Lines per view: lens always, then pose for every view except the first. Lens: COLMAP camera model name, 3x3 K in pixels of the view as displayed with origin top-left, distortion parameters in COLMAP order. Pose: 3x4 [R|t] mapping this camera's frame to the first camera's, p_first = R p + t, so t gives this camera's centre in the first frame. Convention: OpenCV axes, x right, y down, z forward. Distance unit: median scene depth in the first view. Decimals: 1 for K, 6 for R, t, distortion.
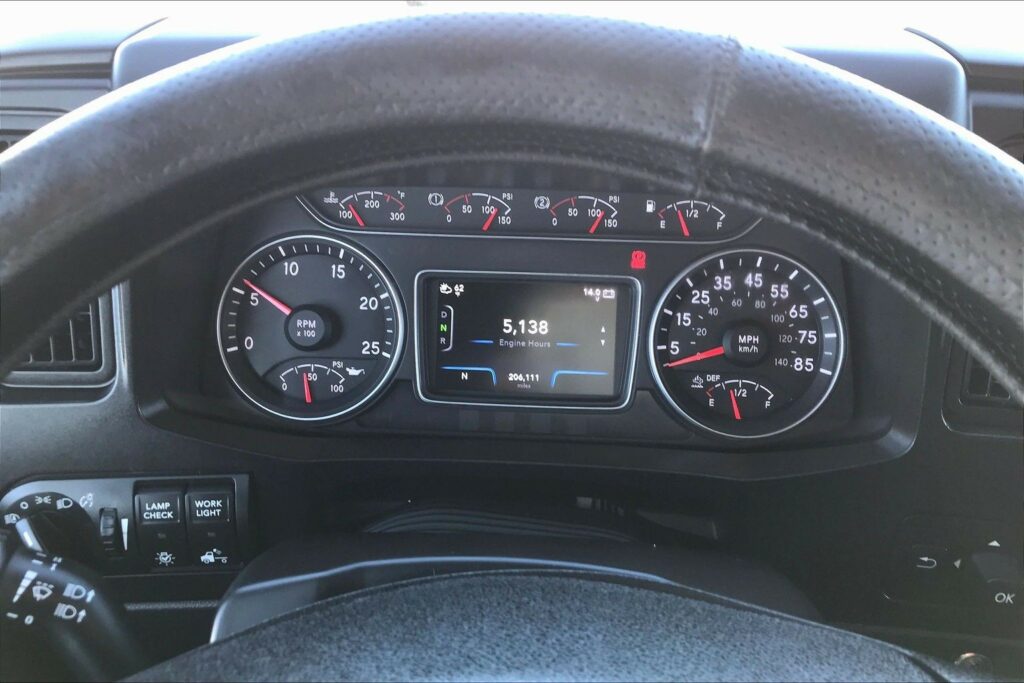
lens RADIAL K [[869.6, 0, 512.6], [0, 869.6, 333.4], [0, 0, 1]] dist [0.085003, -0.087053]
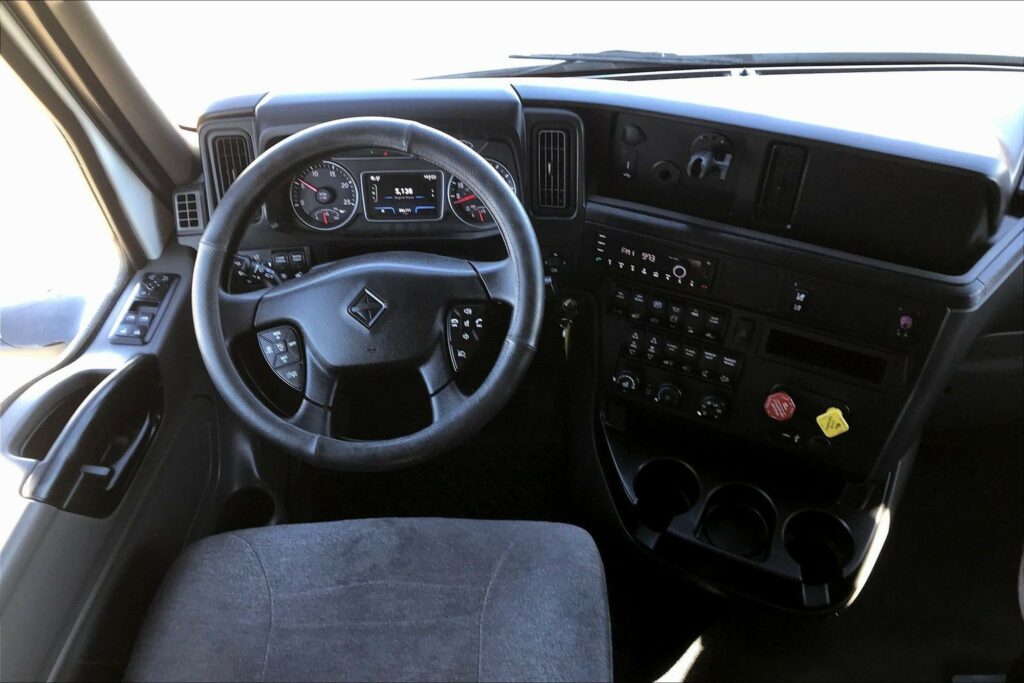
lens RADIAL K [[869.6, 0, 506.0], [0, 869.6, 336.8], [0, 0, 1]] dist [0.085003, -0.087053]
pose [[0.998344, -0.054265, -0.019102, 0.363538], [0.056551, 0.986656, 0.152680, 0.043659], [0.010562, -0.153507, 0.988091, -1.761892]]
